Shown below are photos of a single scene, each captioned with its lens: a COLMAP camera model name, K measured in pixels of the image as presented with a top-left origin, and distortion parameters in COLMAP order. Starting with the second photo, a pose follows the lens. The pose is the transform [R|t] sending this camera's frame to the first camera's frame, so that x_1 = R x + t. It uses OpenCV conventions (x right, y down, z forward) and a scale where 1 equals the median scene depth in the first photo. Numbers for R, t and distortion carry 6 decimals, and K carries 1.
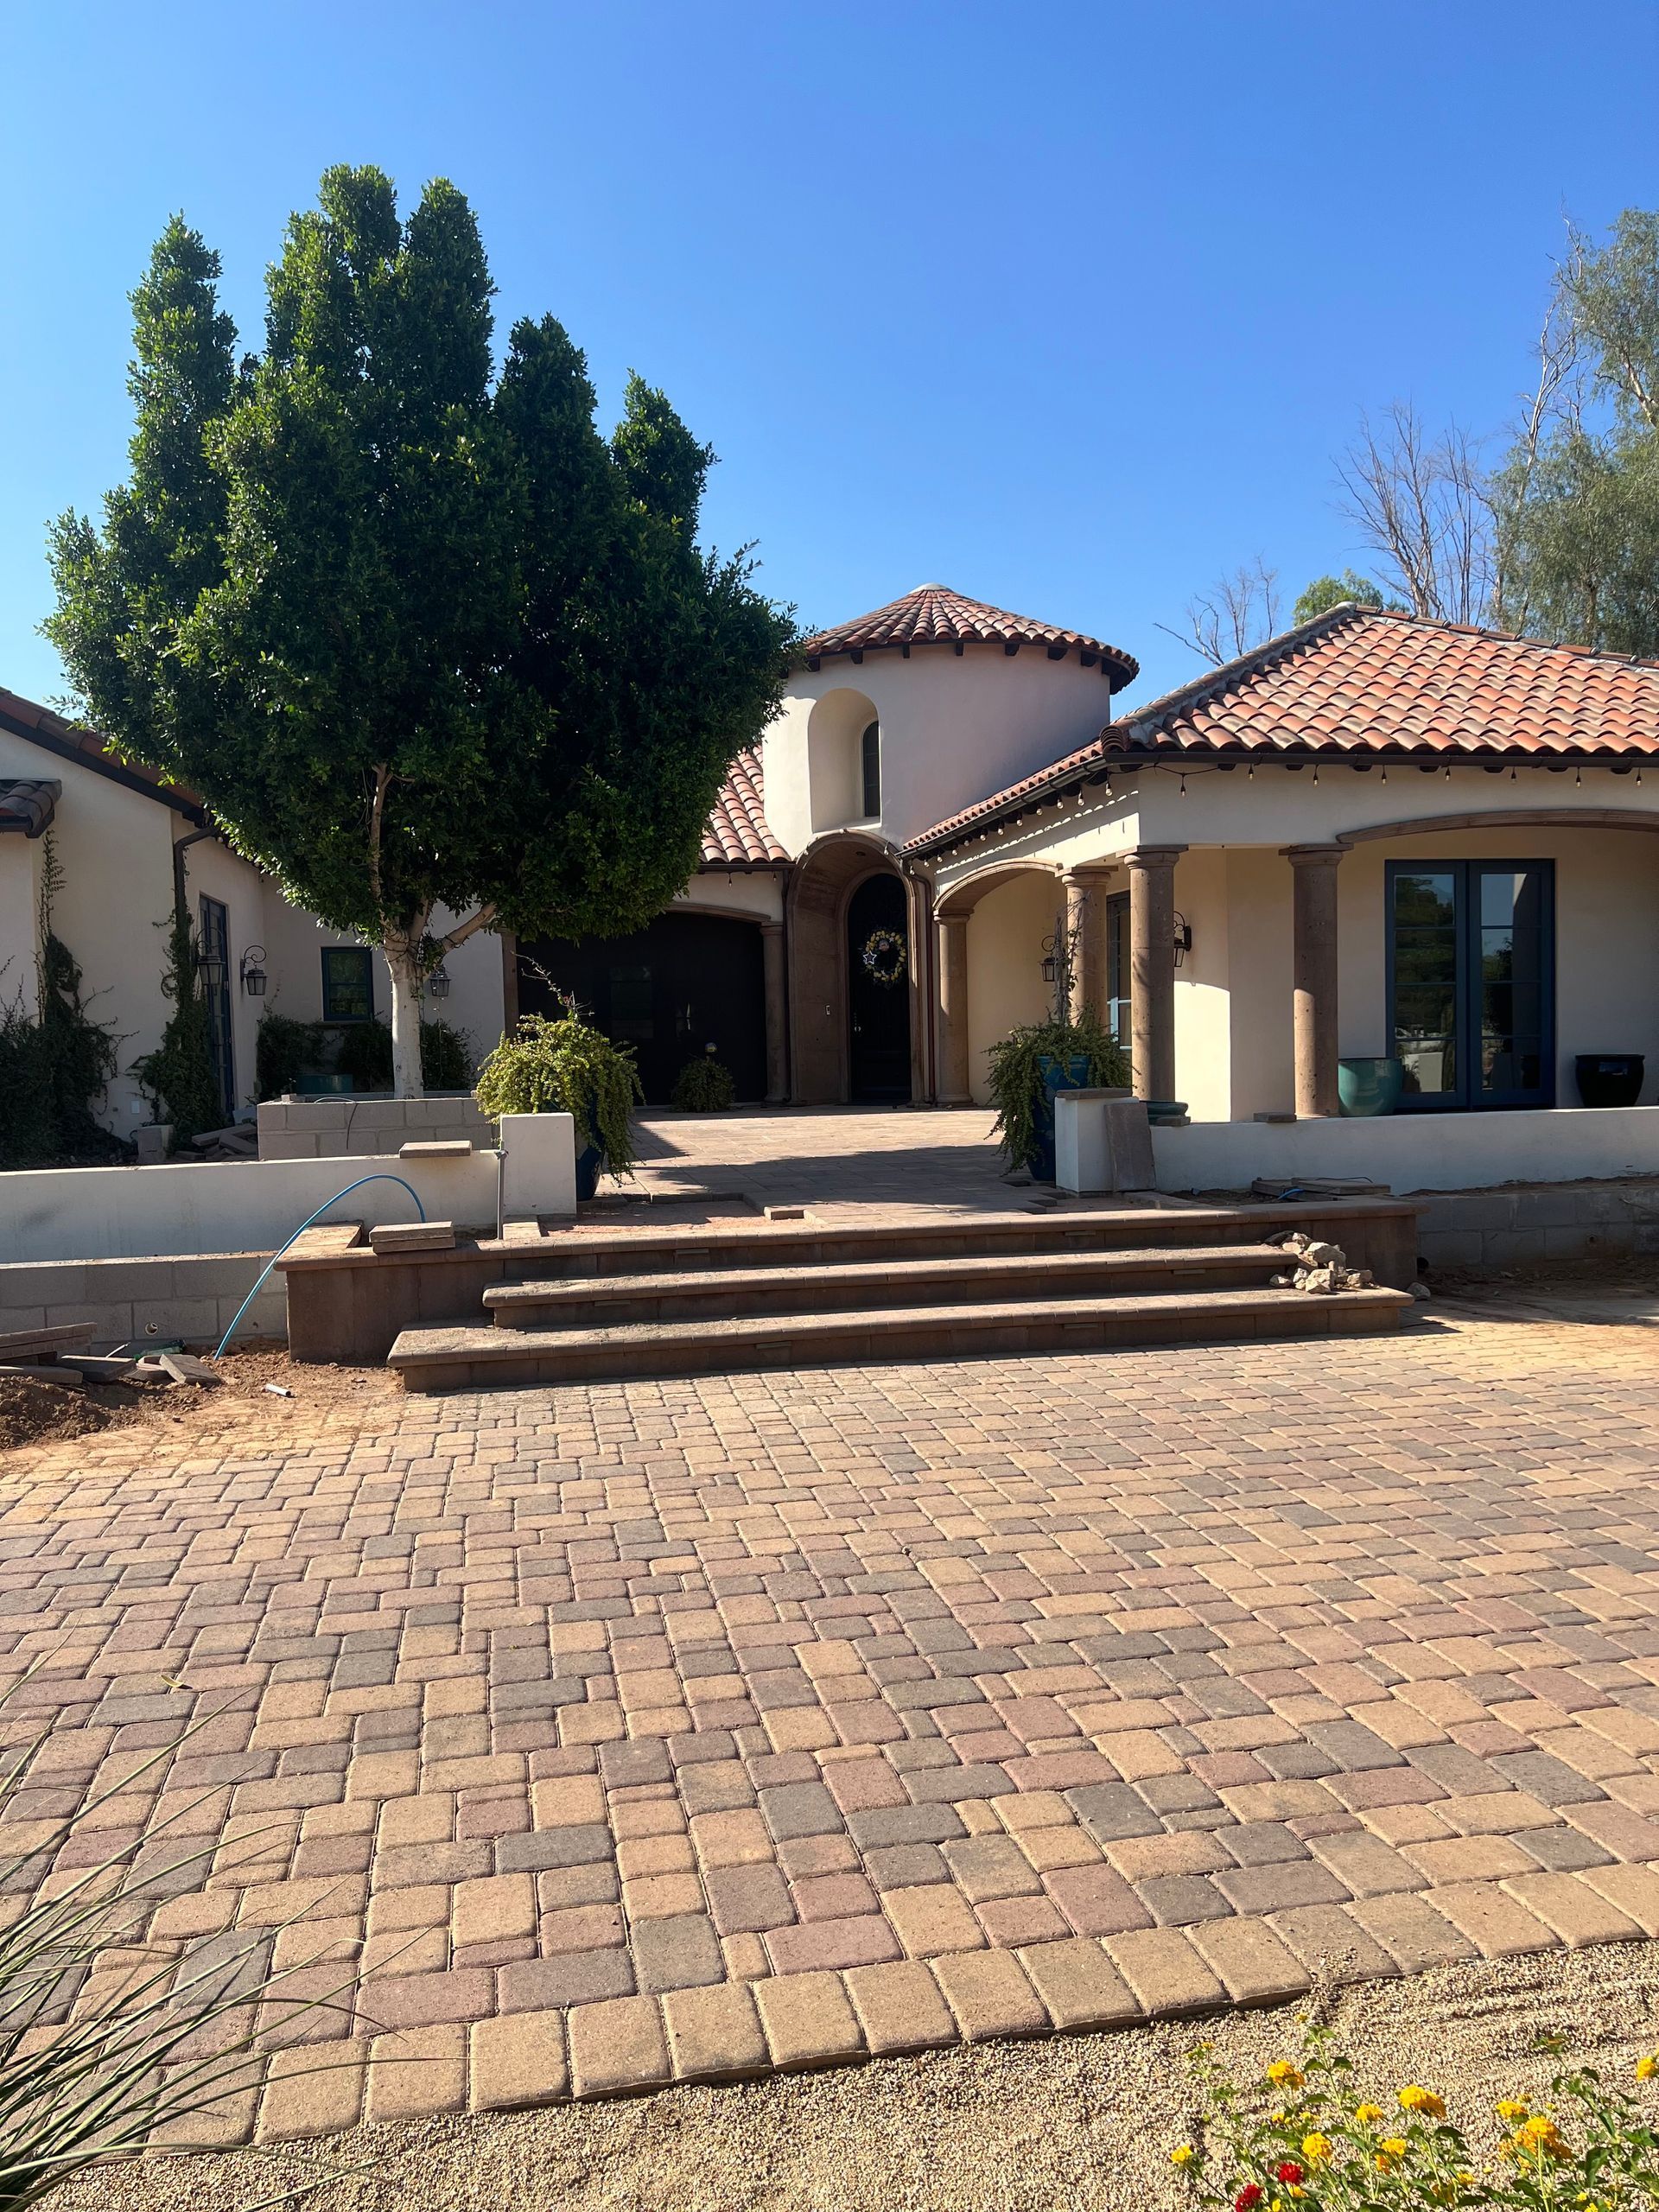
lens RADIAL K [[1663.8, 0, 816.4], [0, 1663.8, 1103.9], [0, 0, 1]] dist [0.055495, -0.067732]
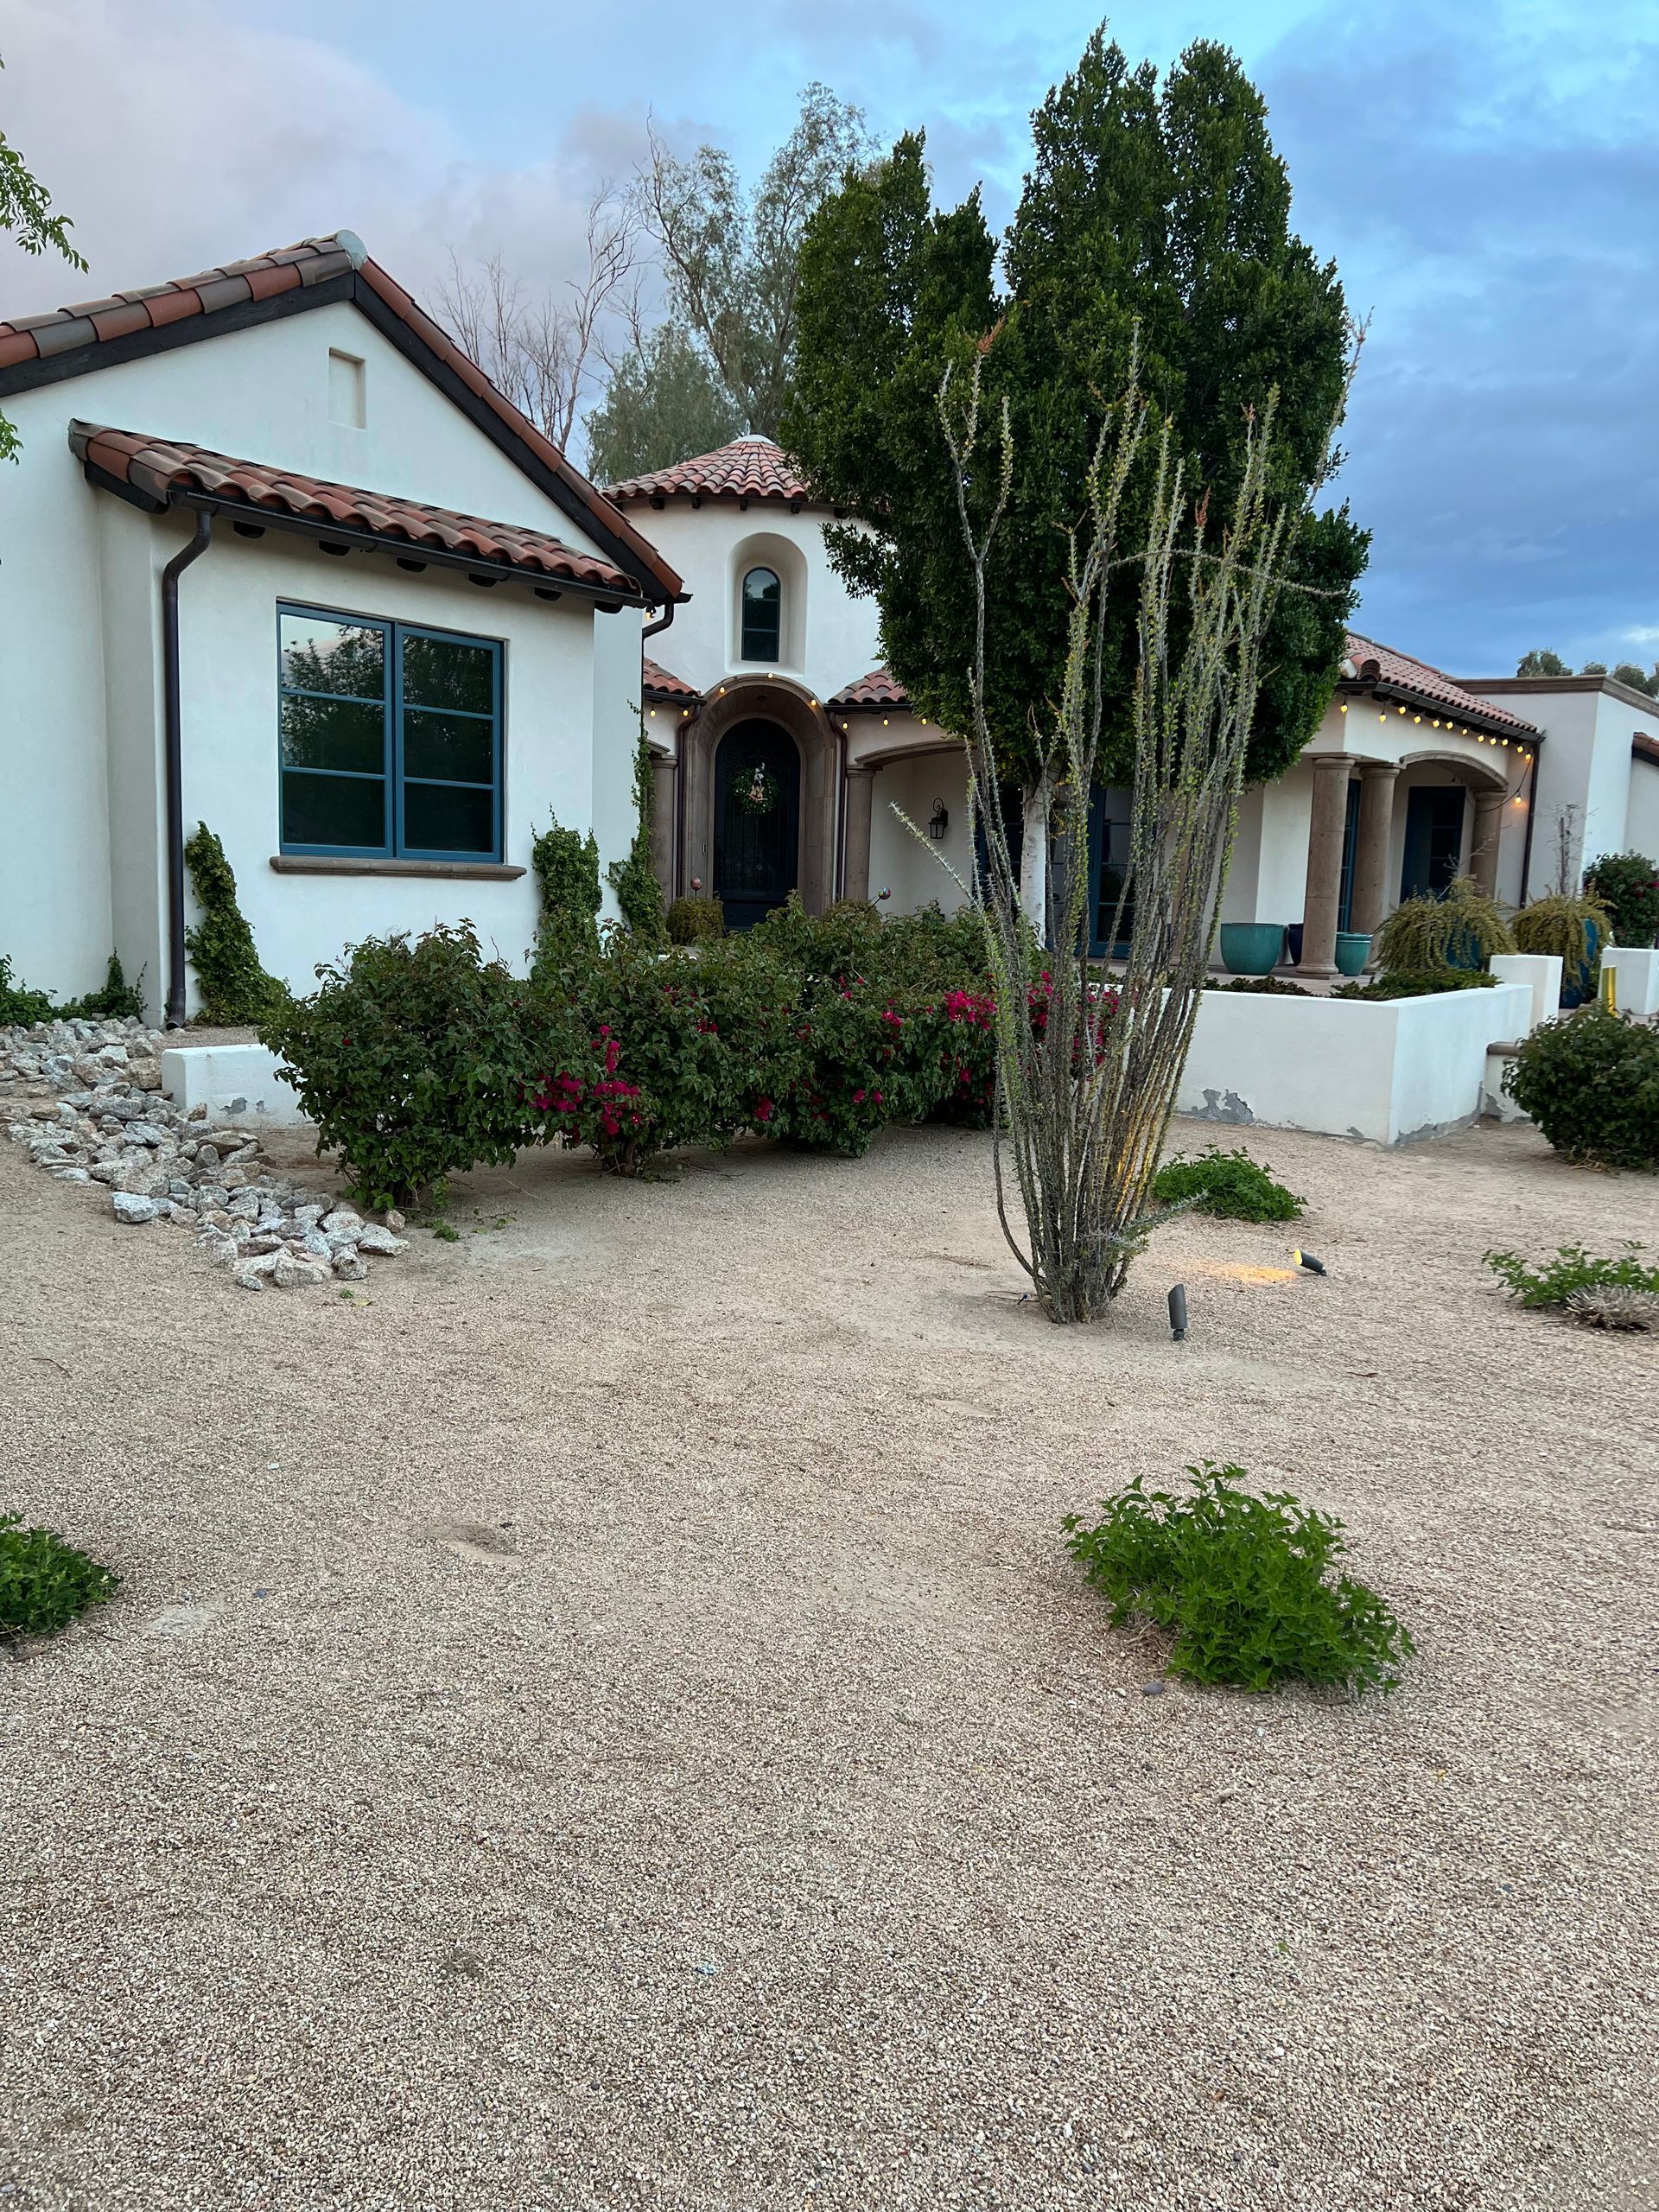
lens RADIAL K [[1676.7, 0, 840.0], [0, 1676.7, 1104.4], [0, 0, 1]] dist [0.080415, -0.081145]
pose [[0.736667, -0.035460, 0.675325, -1.173281], [-0.033983, 0.995422, 0.089337, 0.010523], [-0.675401, -0.088761, 0.732089, 0.324362]]
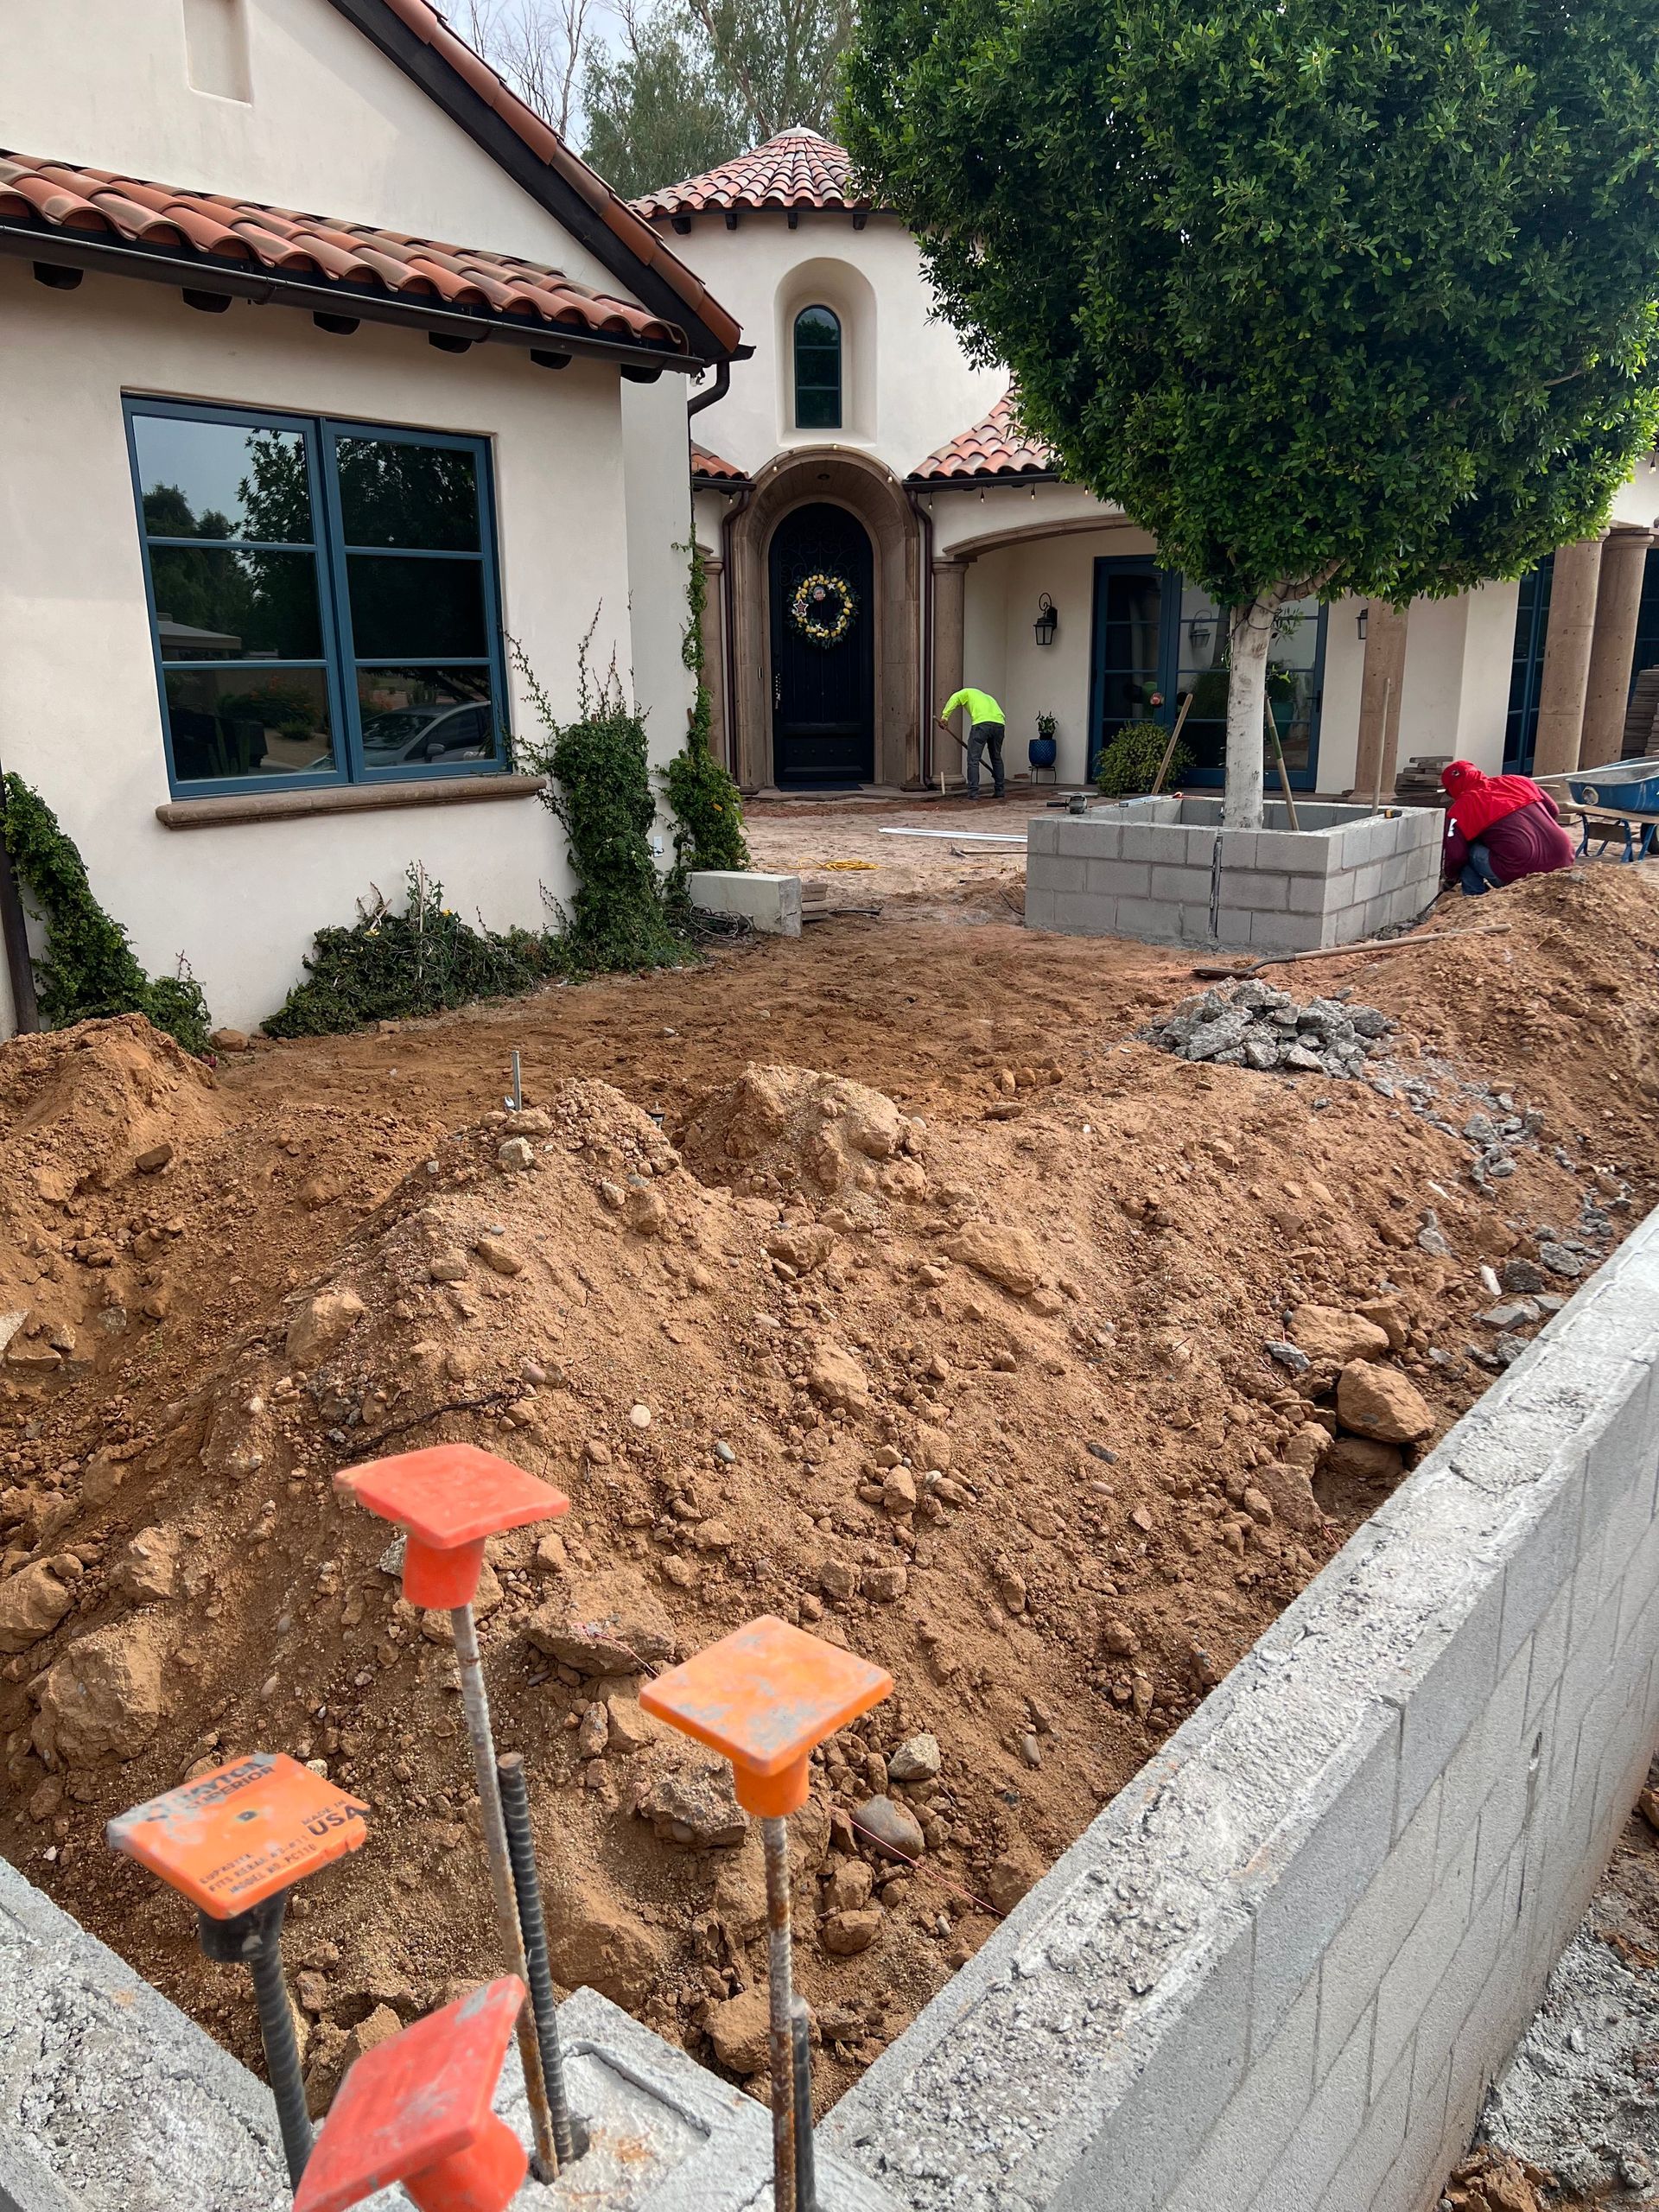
lens RADIAL K [[1676.7, 0, 827.9], [0, 1676.7, 1098.5], [0, 0, 1]] dist [0.080415, -0.081145]
pose [[0.754413, -0.149344, 0.639185, -1.000989], [0.009921, 0.976256, 0.216391, -0.054635], [-0.656325, -0.156907, 0.737982, 0.592413]]
